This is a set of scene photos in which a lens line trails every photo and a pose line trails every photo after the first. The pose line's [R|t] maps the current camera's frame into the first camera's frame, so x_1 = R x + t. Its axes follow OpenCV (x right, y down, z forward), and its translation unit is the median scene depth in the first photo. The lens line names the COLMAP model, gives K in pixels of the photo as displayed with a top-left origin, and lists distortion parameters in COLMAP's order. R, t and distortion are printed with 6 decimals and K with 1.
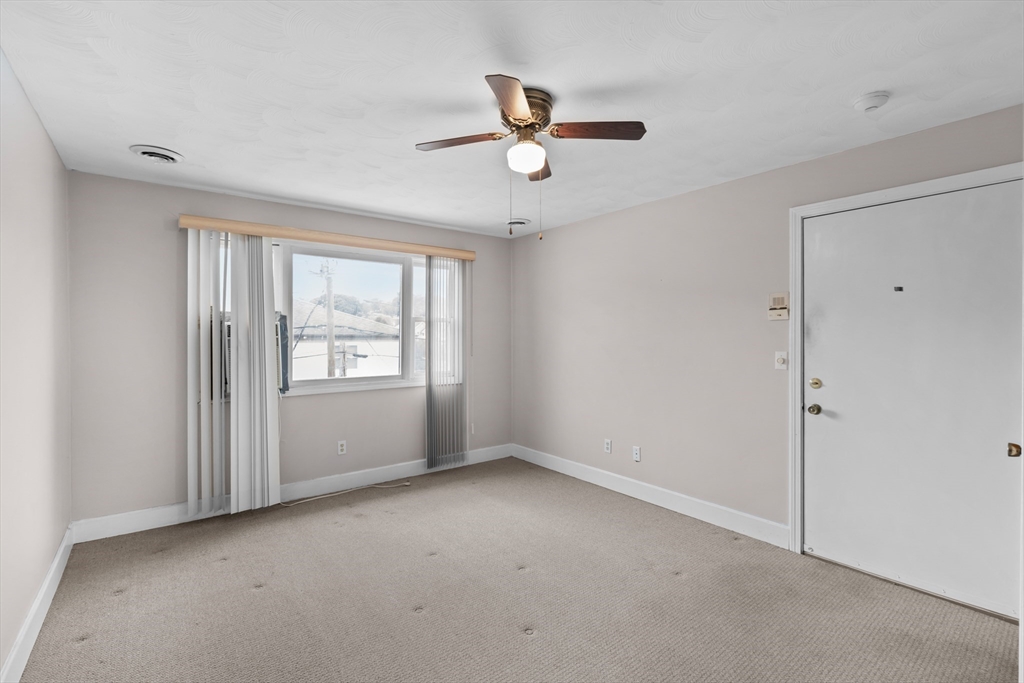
lens RADIAL K [[462.7, 0, 514.6], [0, 462.7, 334.4], [0, 0, 1]] dist [-0.005609, 0.000953]
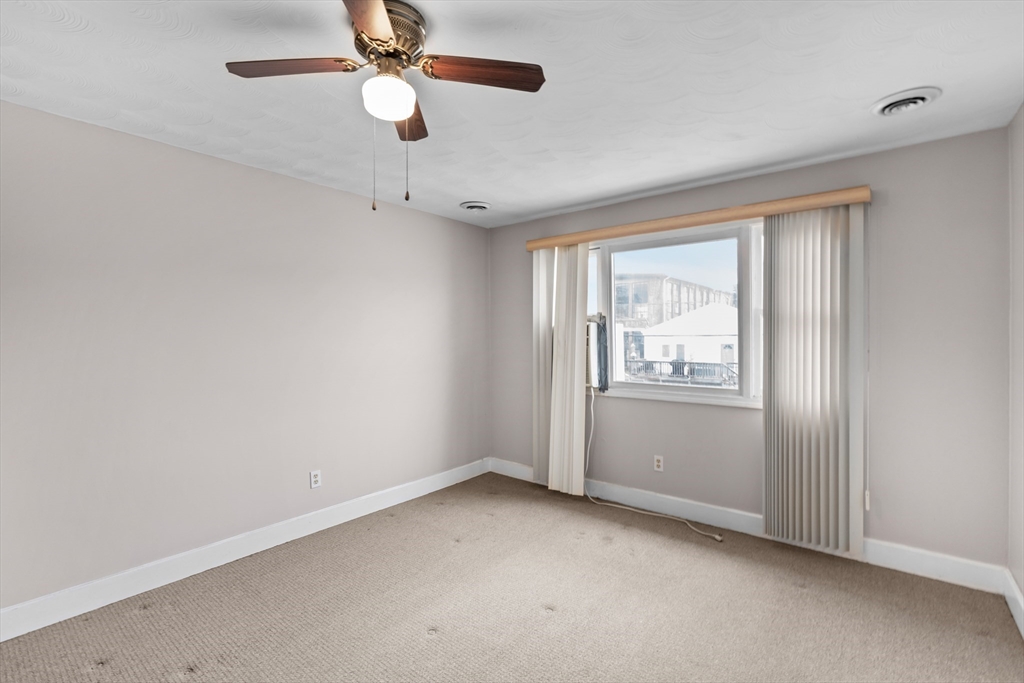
lens RADIAL K [[462.7, 0, 514.6], [0, 462.7, 334.4], [0, 0, 1]] dist [-0.005609, 0.000953]
pose [[0.235496, -0.001237, -0.971874, 0.439403], [0.007753, 0.999970, 0.000605, -0.002394], [0.971844, -0.007677, 0.235499, 0.561856]]
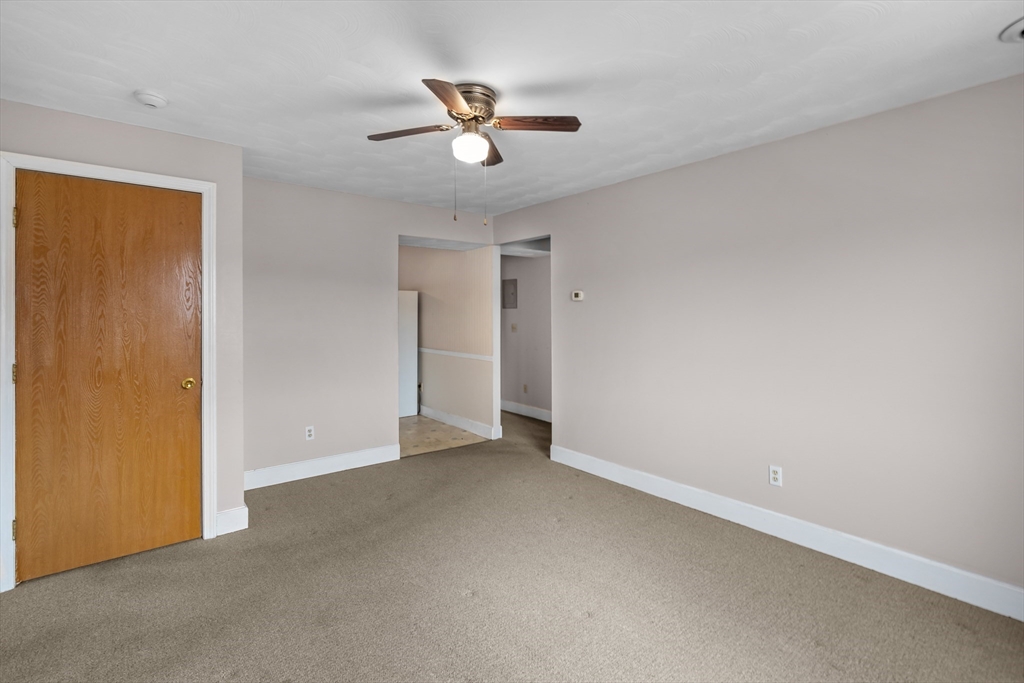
lens RADIAL K [[462.7, 0, 514.6], [0, 462.7, 334.4], [0, 0, 1]] dist [-0.005609, 0.000953]
pose [[-0.999801, 0.010251, -0.017088, -0.050377], [0.009686, 0.999414, 0.032844, -0.005130], [0.017415, 0.032672, -0.999314, 1.172857]]
